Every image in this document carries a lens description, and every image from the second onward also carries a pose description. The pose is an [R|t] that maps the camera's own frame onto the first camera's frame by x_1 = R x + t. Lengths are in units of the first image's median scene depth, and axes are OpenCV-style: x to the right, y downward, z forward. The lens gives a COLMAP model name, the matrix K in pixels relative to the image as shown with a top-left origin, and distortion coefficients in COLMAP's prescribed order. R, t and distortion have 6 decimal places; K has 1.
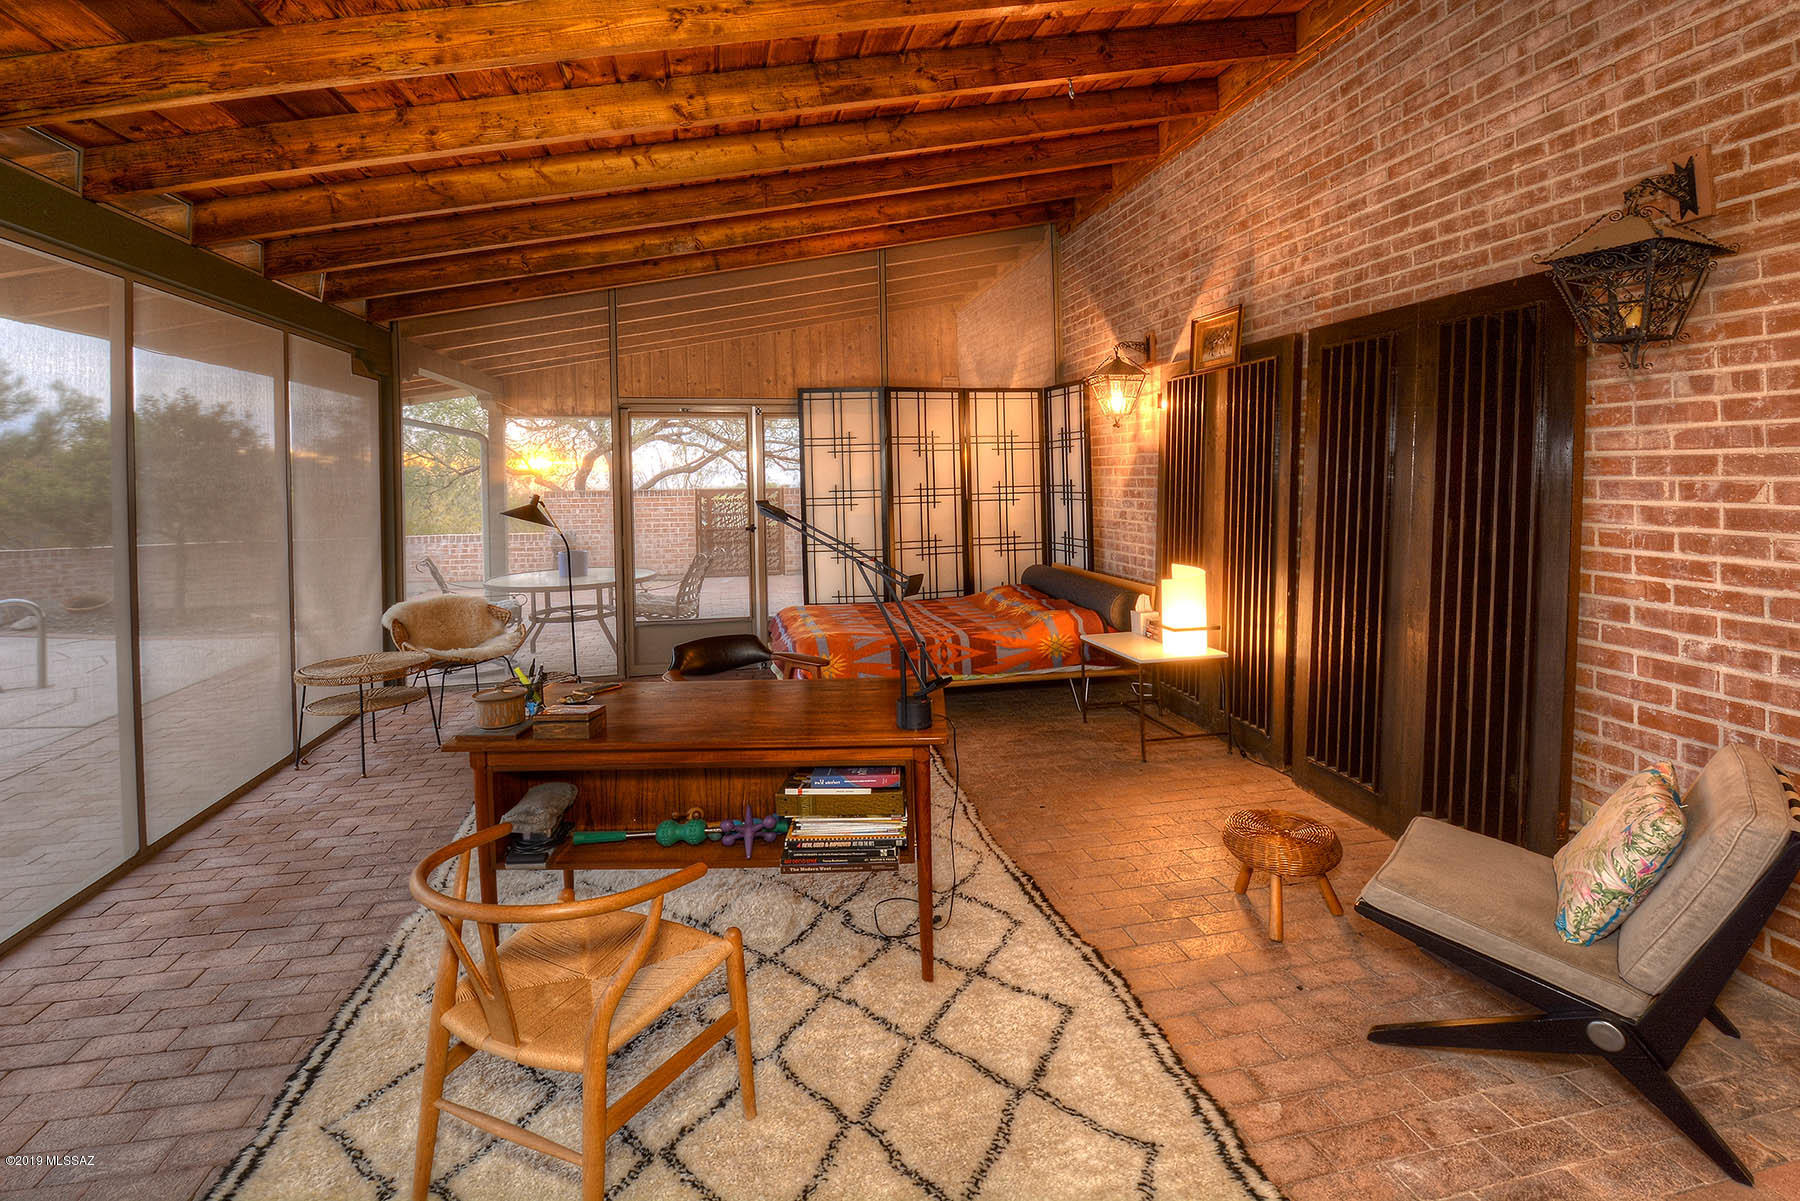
lens RADIAL K [[844.9, 0, 897.2], [0, 844.9, 555.2], [0, 0, 1]] dist [0.011864, -0.025411]
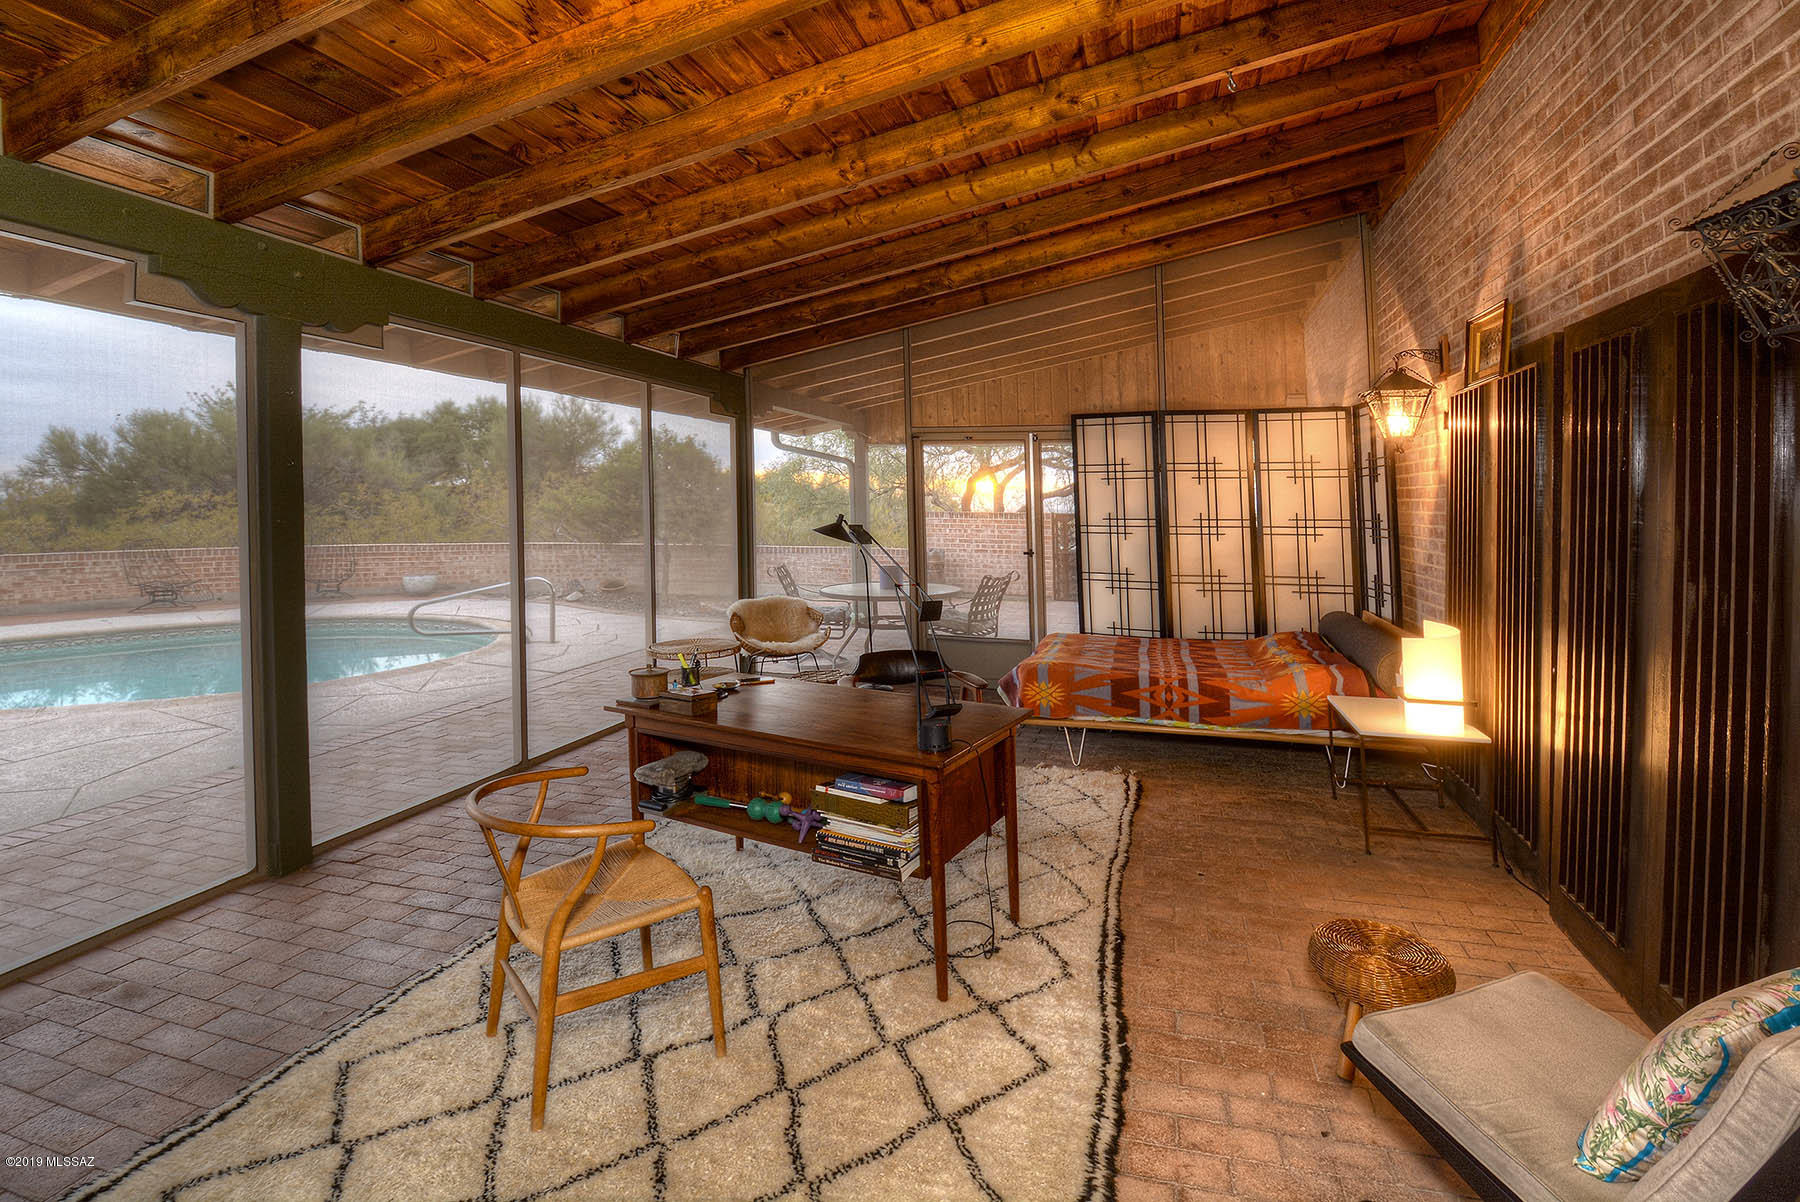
lens RADIAL K [[855.5, 0, 902.1], [0, 855.5, 571.6], [0, 0, 1]] dist [-0.001015, -0.015976]
pose [[0.881822, 0.060032, -0.467746, 0.366592], [-0.064540, 0.997895, 0.006400, -0.012482], [0.467146, 0.024545, 0.883840, 0.045485]]
